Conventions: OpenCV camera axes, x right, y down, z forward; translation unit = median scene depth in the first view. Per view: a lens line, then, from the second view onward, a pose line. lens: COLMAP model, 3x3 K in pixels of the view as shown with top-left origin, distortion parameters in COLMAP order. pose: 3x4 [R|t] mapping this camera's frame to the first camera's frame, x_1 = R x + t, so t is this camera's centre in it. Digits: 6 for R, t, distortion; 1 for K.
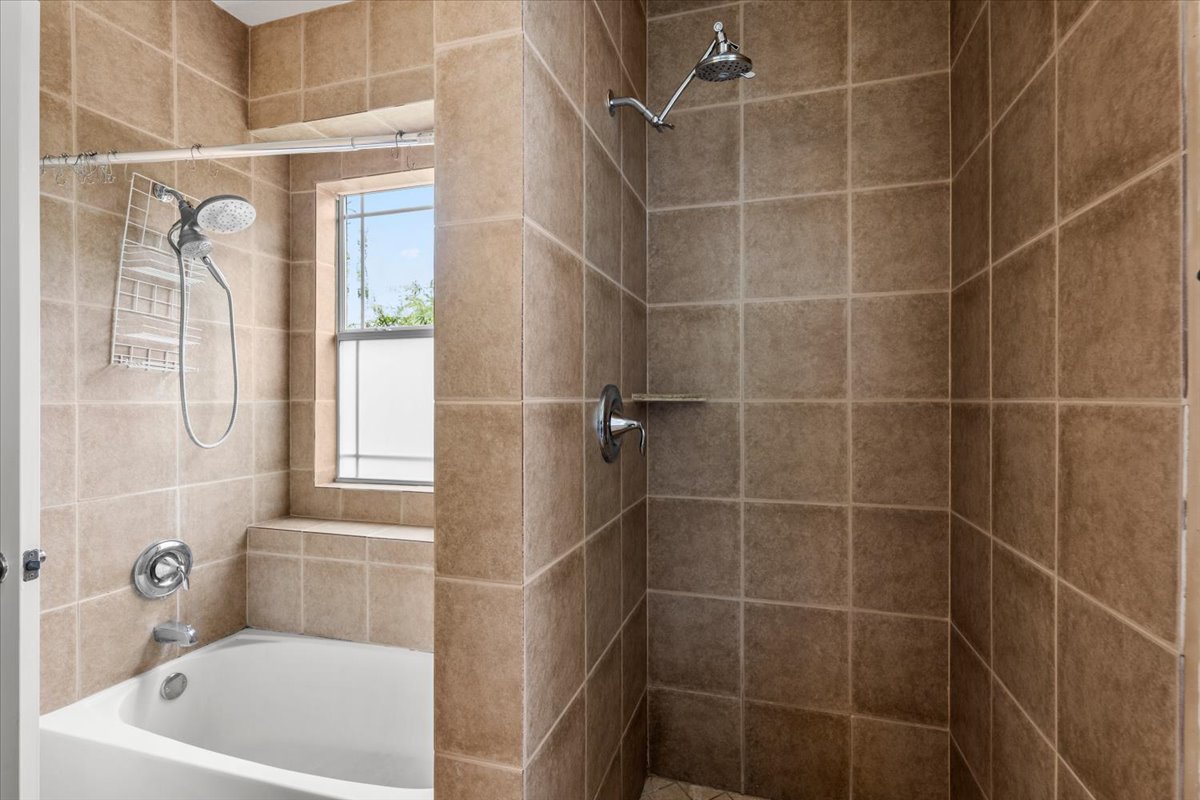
lens RADIAL K [[566.7, 0, 601.8], [0, 566.7, 401.6], [0, 0, 1]] dist [0.003967, -0.000571]
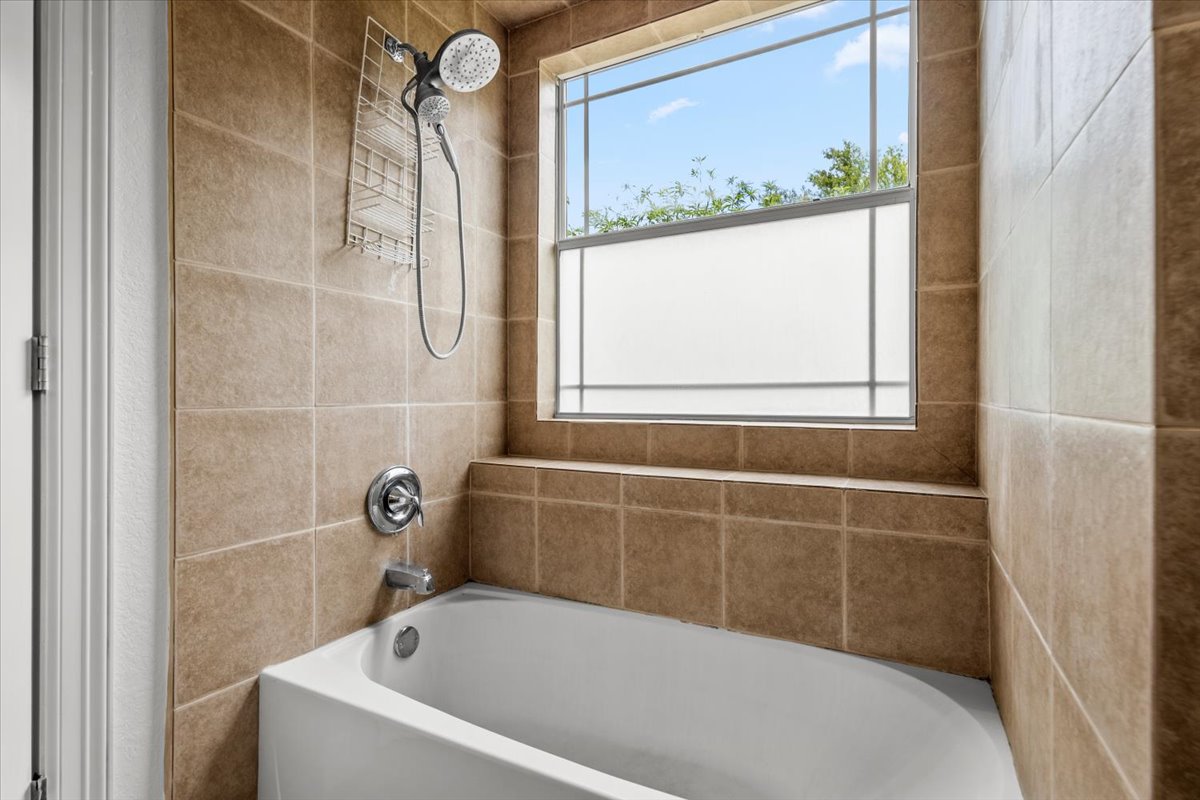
lens RADIAL K [[566.7, 0, 599.8], [0, 566.7, 394.4], [0, 0, 1]] dist [0.003967, -0.000571]
pose [[0.981639, 0.000811, -0.190746, -0.312417], [-0.001092, 0.999998, -0.001367, 0.137635], [0.190745, 0.001551, 0.981638, 0.236685]]
